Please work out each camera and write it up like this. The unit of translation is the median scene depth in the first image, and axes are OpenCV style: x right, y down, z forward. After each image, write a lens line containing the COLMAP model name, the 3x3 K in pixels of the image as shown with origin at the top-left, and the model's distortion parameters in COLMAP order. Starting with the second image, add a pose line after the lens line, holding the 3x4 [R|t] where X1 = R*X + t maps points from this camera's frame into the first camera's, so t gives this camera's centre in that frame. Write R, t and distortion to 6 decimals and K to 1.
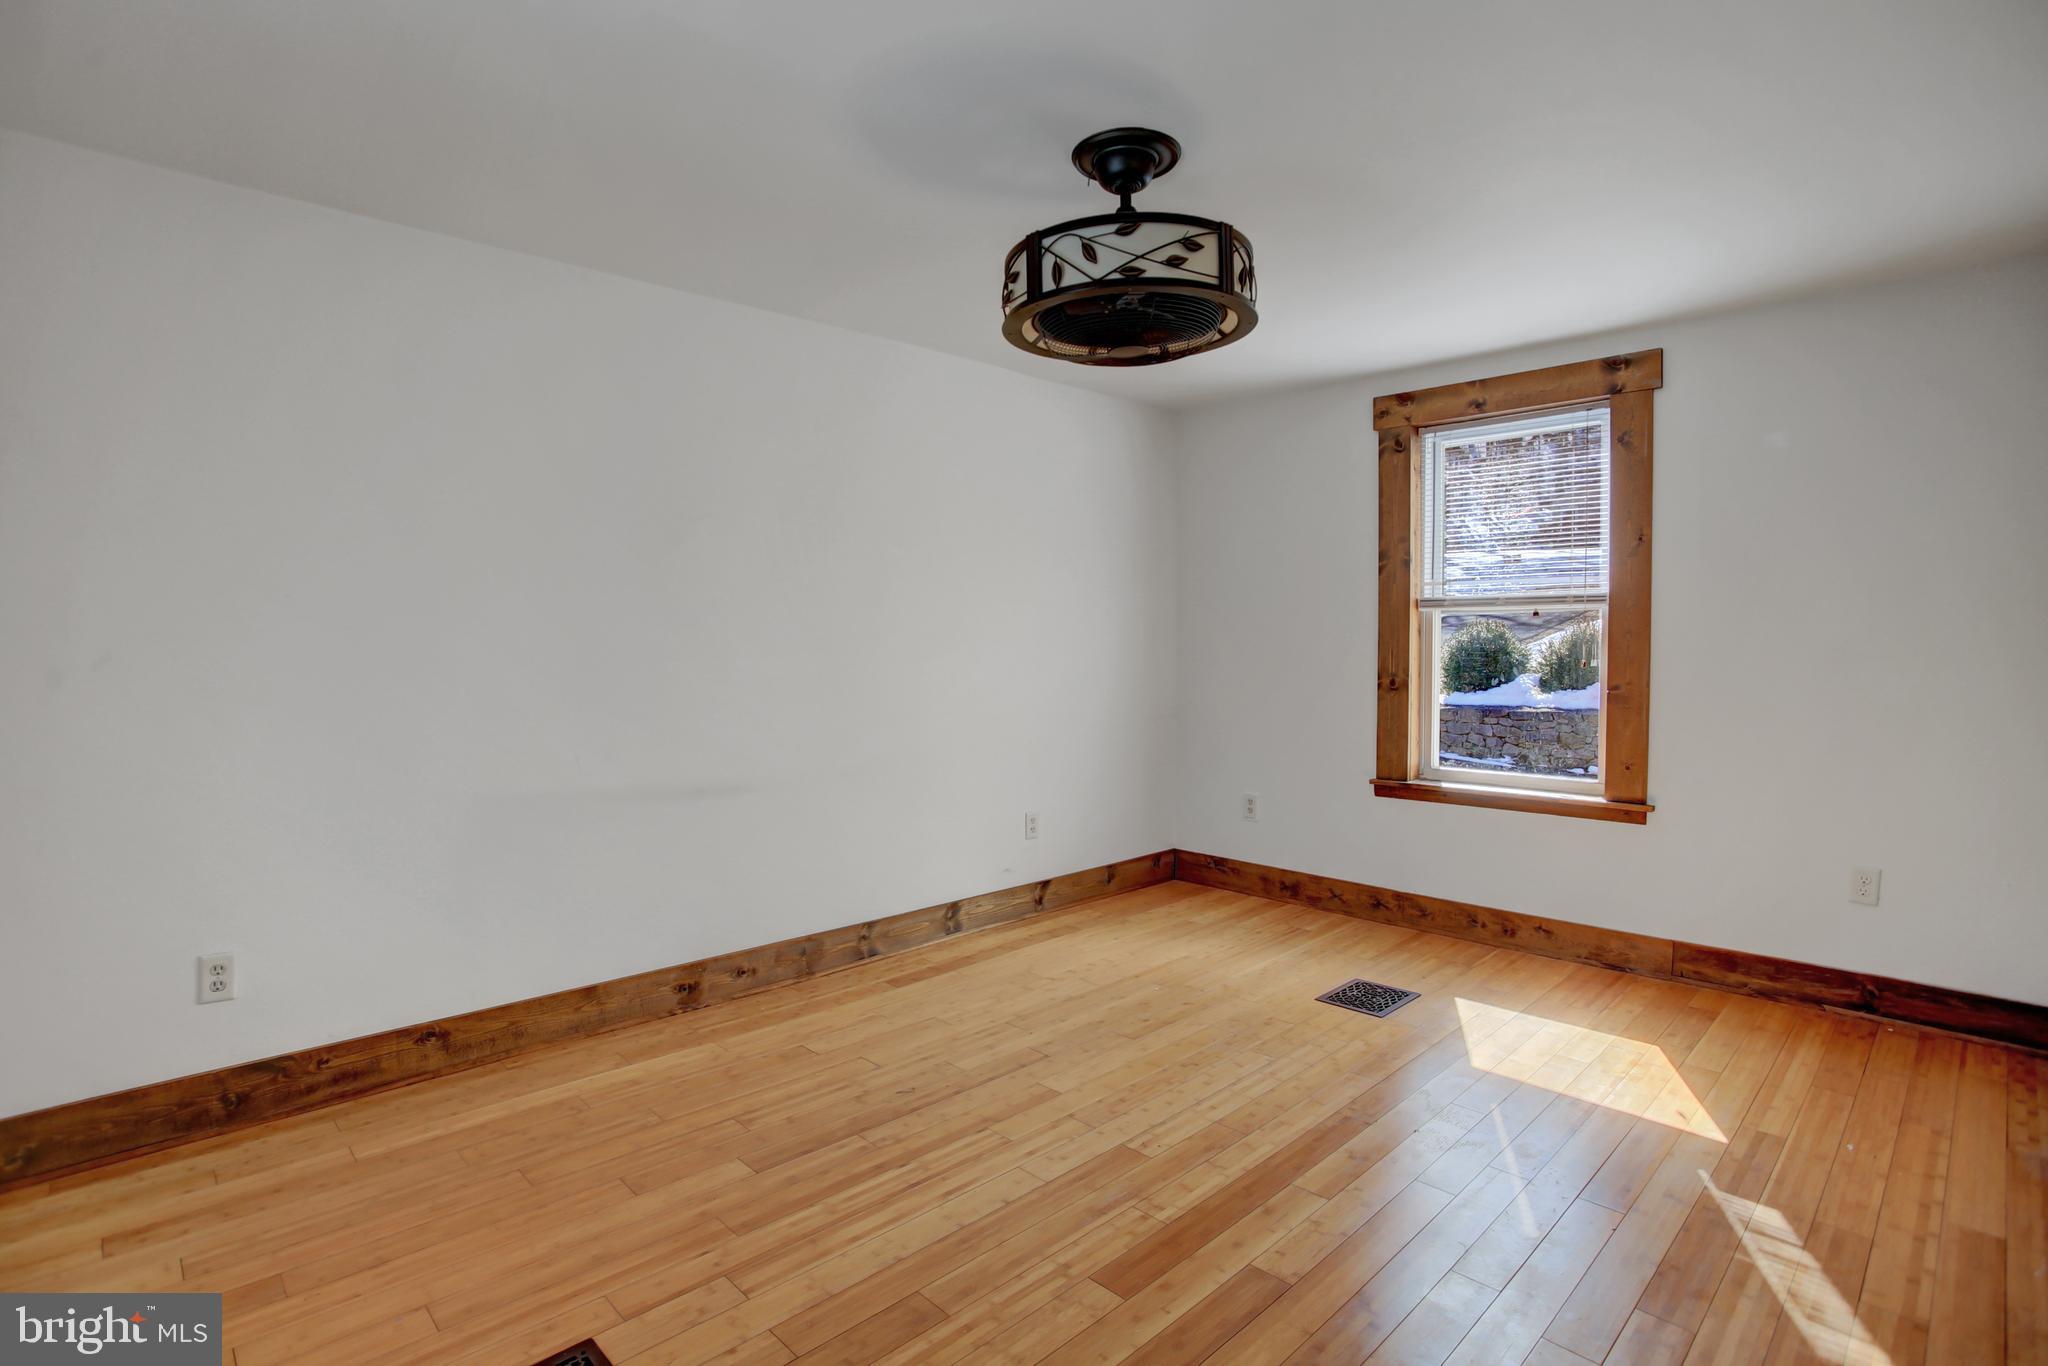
lens RADIAL K [[989.9, 0, 1006.4], [0, 989.9, 676.4], [0, 0, 1]] dist [-0.071440, 0.027424]
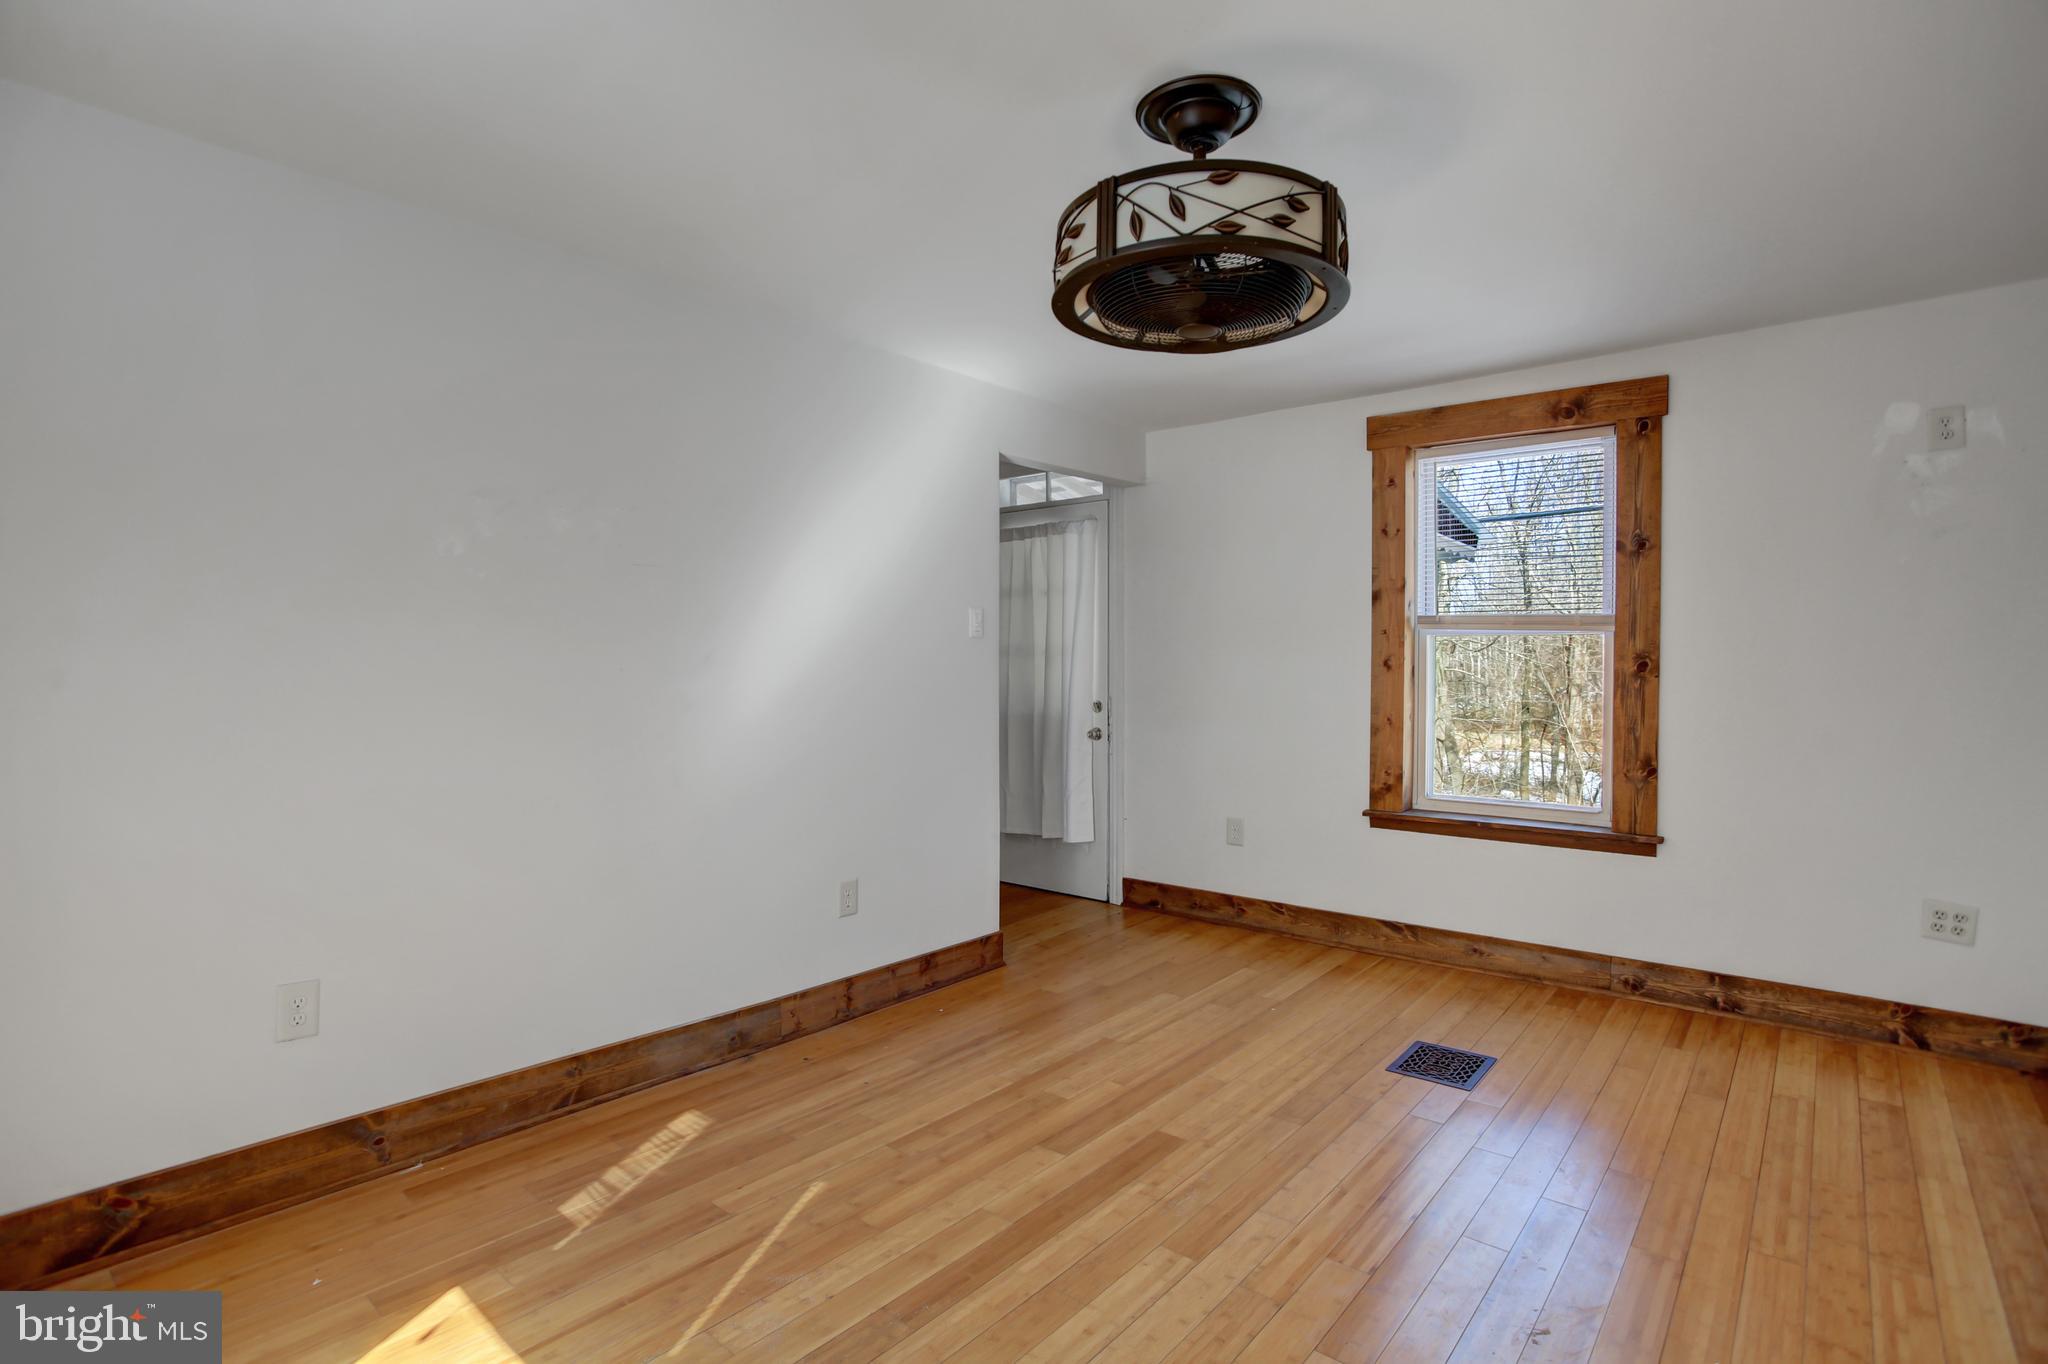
lens RADIAL K [[989.9, 0, 1006.4], [0, 989.9, 675.4], [0, 0, 1]] dist [-0.071440, 0.027424]
pose [[-0.995096, 0.003869, -0.098835, 0.419687], [-0.000544, 0.999005, 0.044589, -0.073607], [0.098909, 0.044424, -0.994104, 2.064031]]
